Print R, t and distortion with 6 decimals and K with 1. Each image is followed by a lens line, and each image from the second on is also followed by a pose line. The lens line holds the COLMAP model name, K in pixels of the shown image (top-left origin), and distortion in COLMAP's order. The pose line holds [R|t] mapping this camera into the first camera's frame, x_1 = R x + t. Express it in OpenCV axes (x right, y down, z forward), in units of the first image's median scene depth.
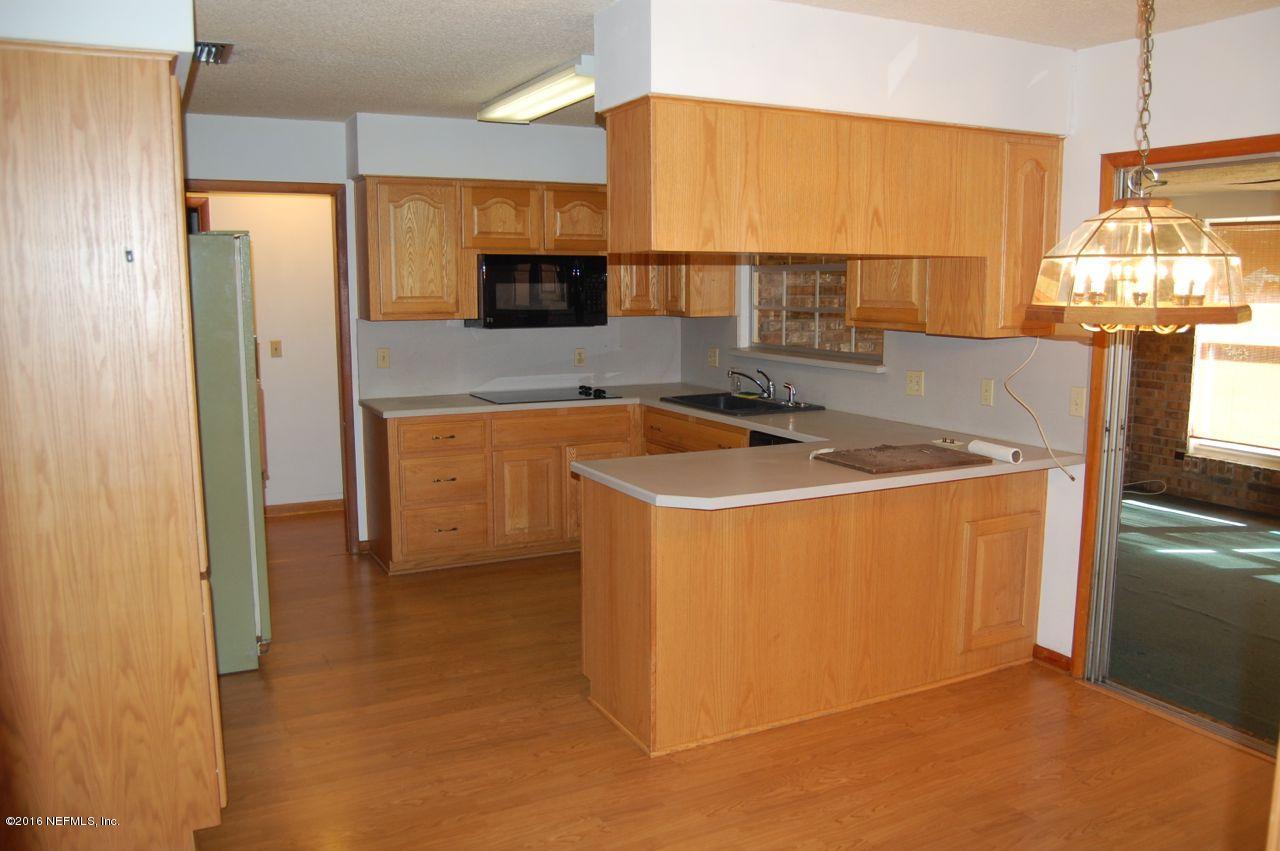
lens RADIAL K [[999.3, 0, 641.0], [0, 999.3, 421.8], [0, 0, 1]] dist [-0.073789, 0.009835]
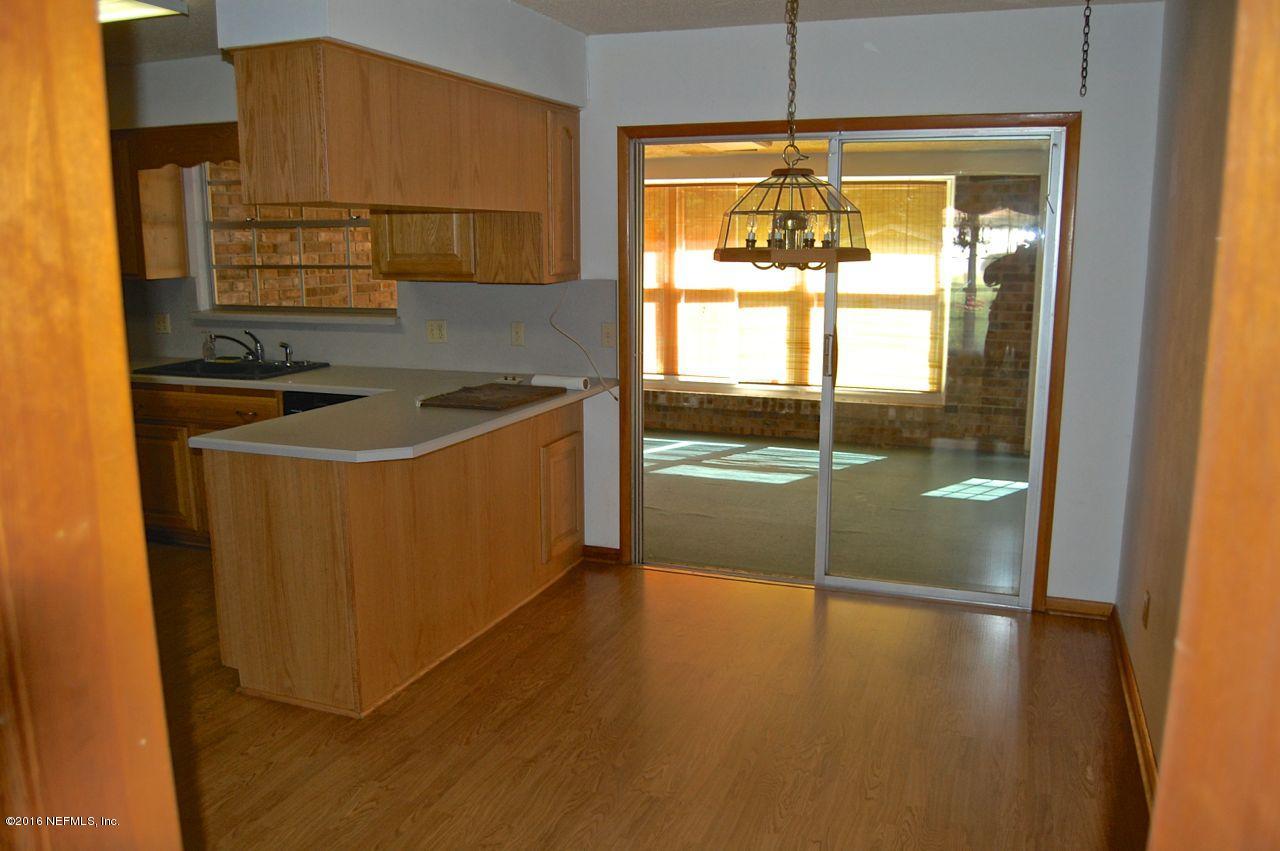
lens RADIAL K [[999.3, 0, 637.0], [0, 999.3, 431.1], [0, 0, 1]] dist [-0.073789, 0.009835]
pose [[0.750669, -0.124413, 0.648859, -0.328088], [0.092745, 0.992228, 0.082953, -0.002064], [-0.654137, -0.002092, 0.756373, 0.062730]]
